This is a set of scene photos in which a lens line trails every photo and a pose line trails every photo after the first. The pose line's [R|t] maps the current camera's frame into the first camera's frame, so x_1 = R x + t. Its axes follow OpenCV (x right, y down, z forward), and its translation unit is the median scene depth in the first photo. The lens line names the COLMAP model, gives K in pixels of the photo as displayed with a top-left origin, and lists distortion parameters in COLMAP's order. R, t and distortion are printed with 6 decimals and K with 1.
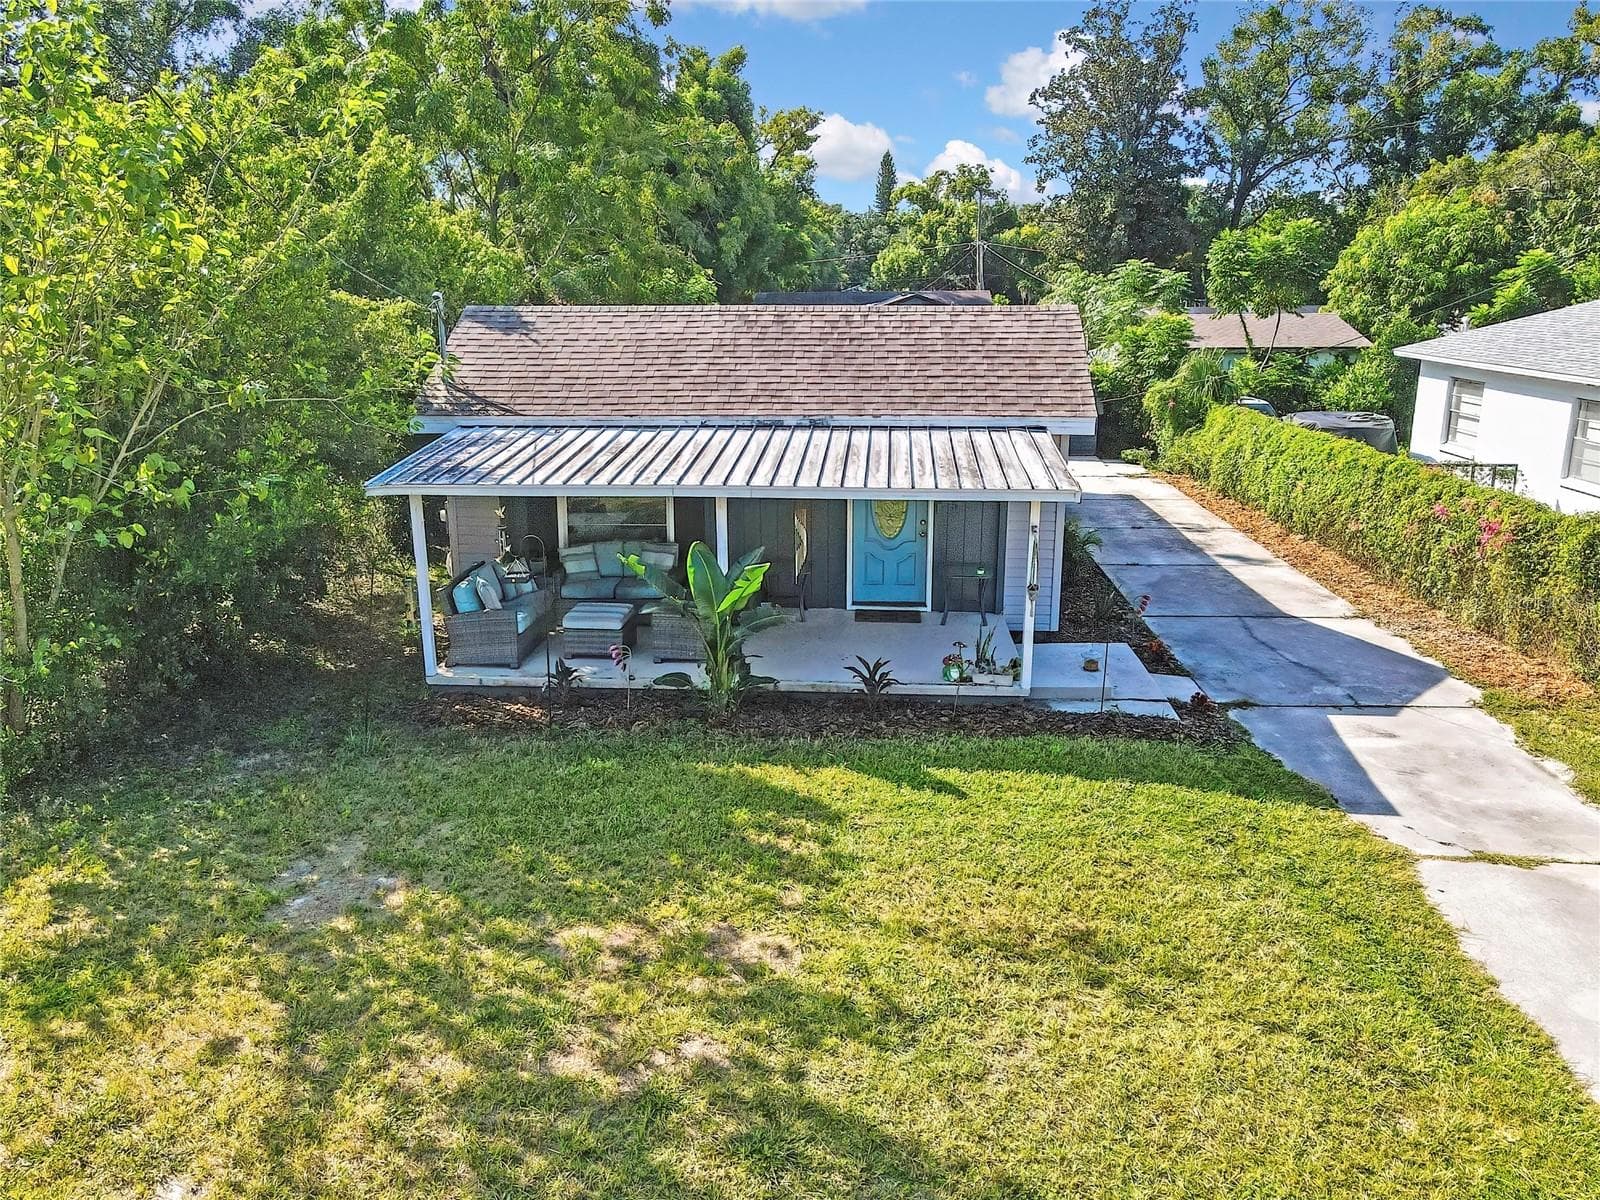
lens RADIAL K [[1176.7, 0, 792.5], [0, 1176.7, 604.1], [0, 0, 1]] dist [0.011080, 0.006479]
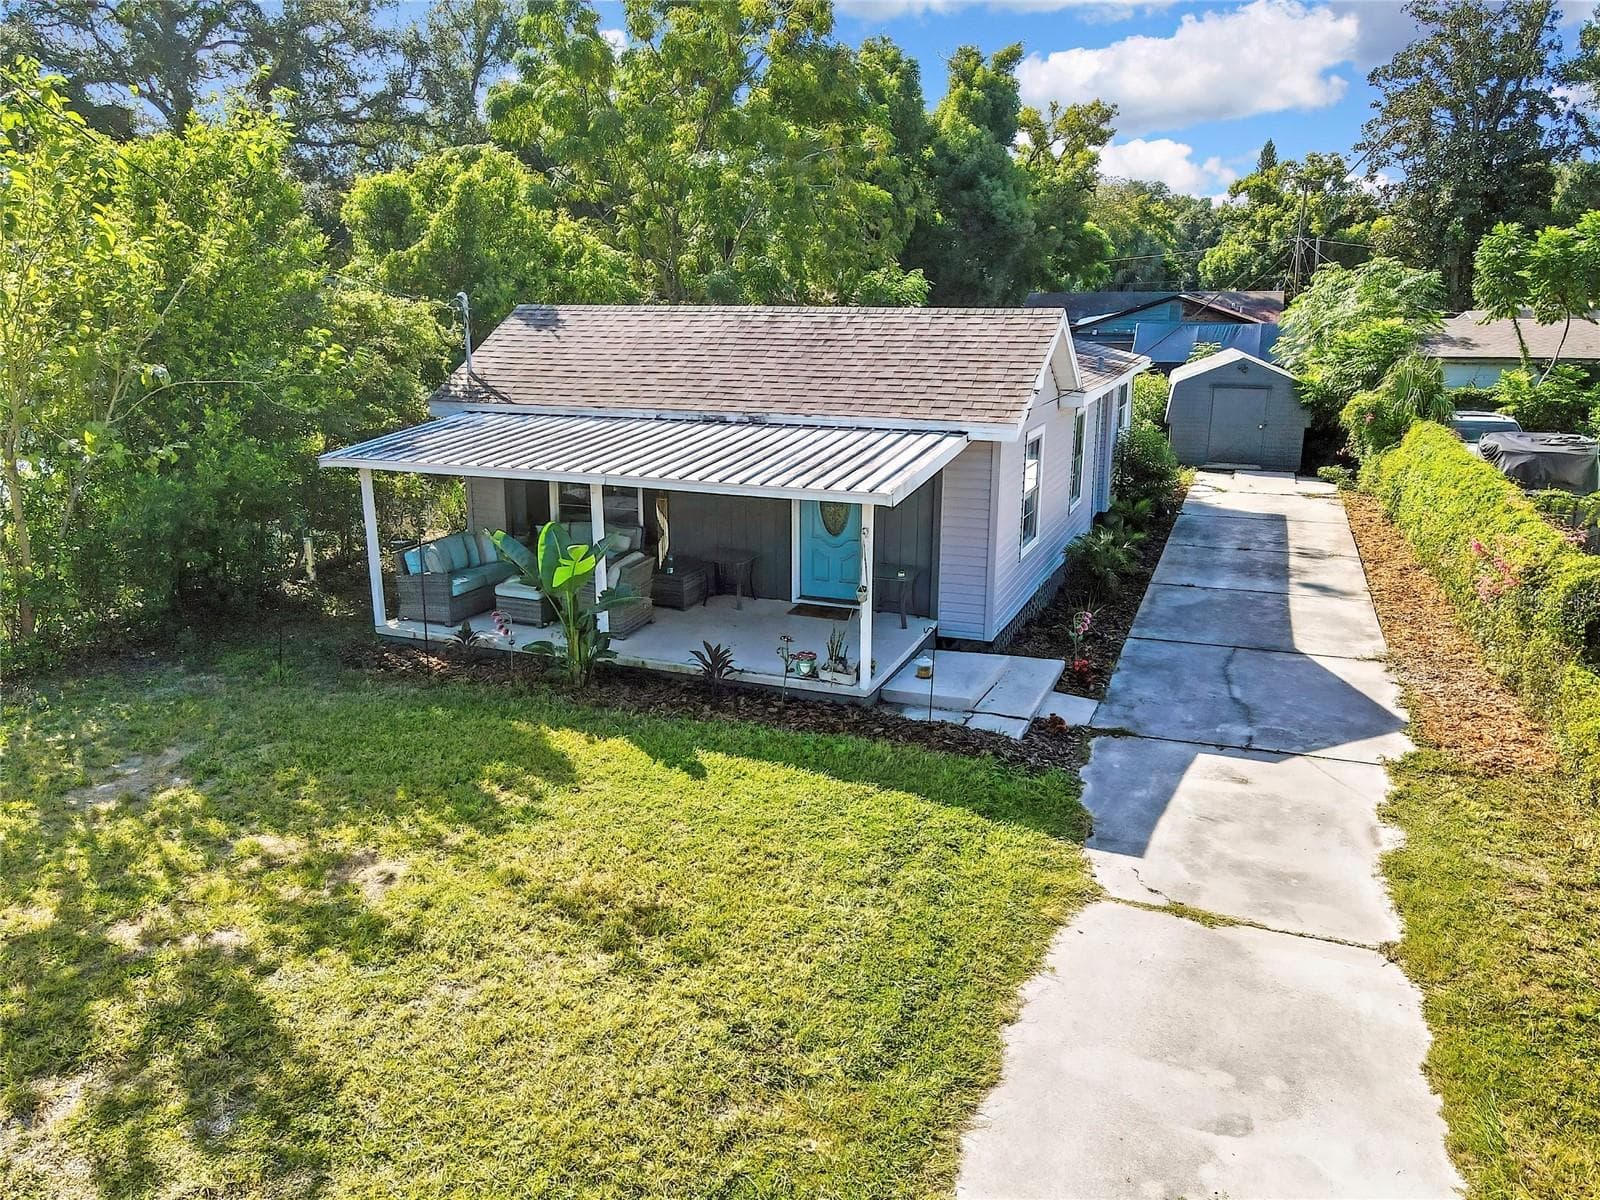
lens RADIAL K [[1176.7, 0, 792.5], [0, 1176.7, 604.1], [0, 0, 1]] dist [0.011080, 0.006479]
pose [[0.952175, 0.082089, -0.294318, 0.363119], [-0.081840, 0.996558, 0.013184, -0.007733], [0.294388, 0.011533, 0.955617, 0.016655]]
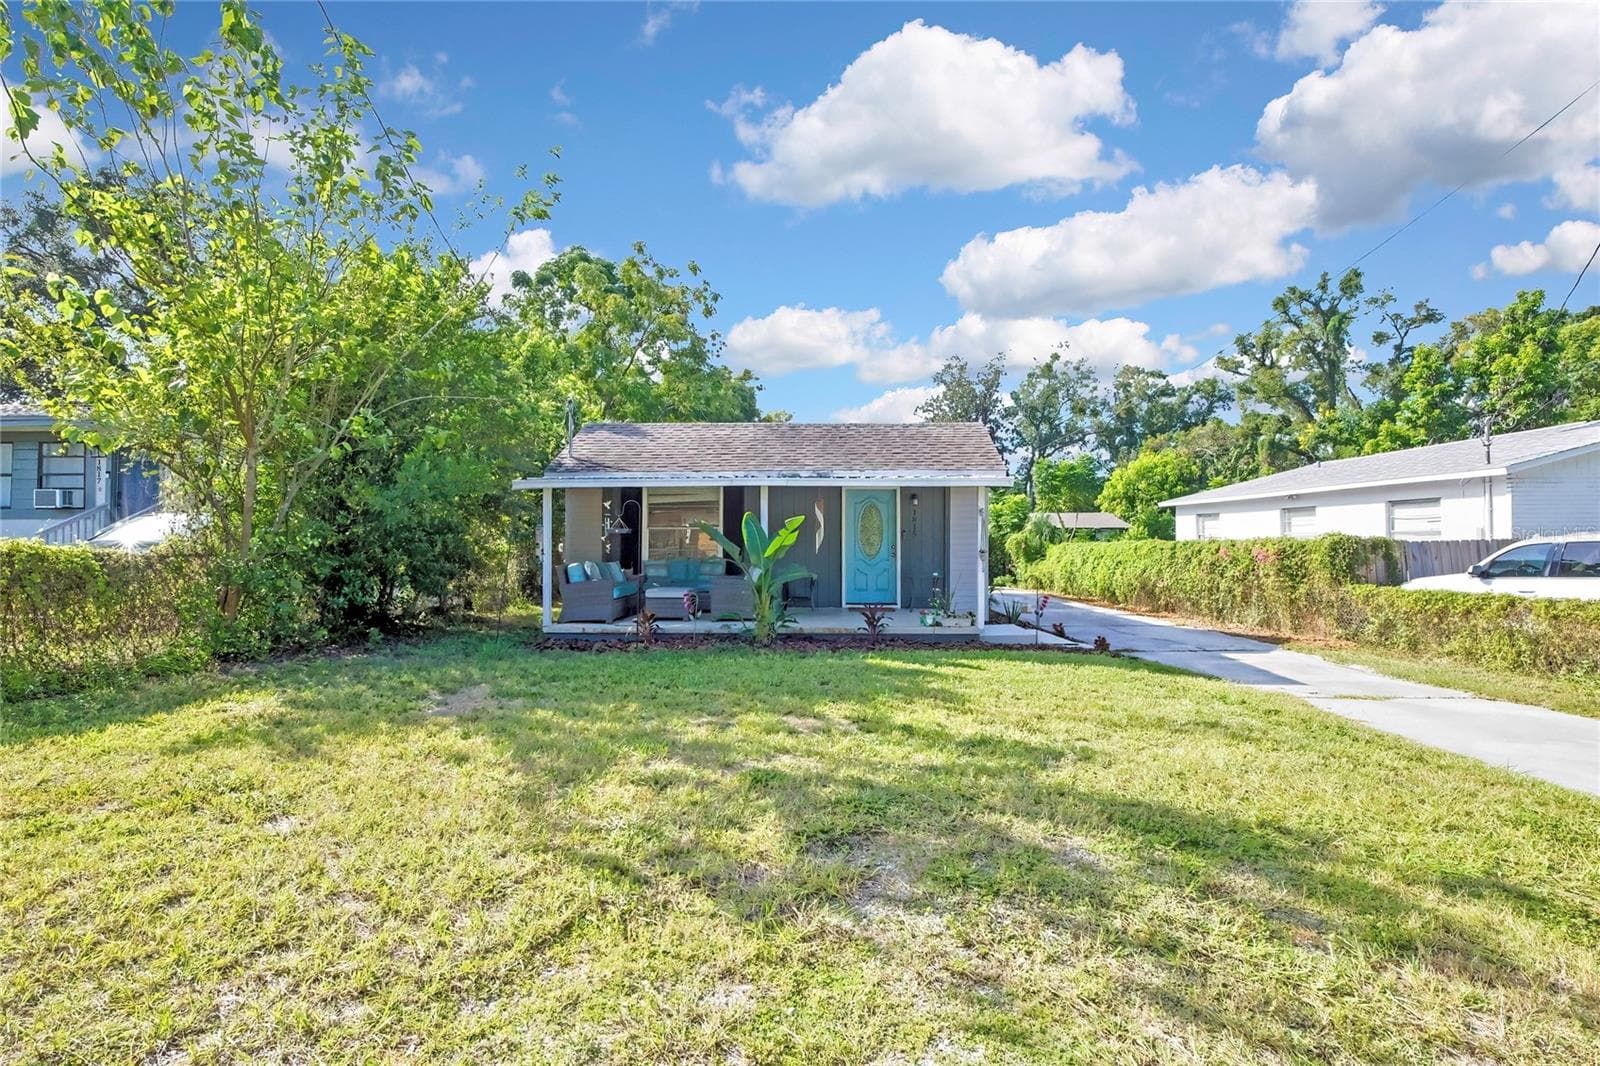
lens RADIAL K [[734.9, 0, 813.8], [0, 734.9, 534.7], [0, 0, 1]] dist [-0.002021, 0.000019]
pose [[0.998015, 0.008483, 0.062399, -0.046870], [0.008843, 0.962186, -0.272248, 0.169213], [-0.062349, 0.272260, 0.960202, 0.122077]]
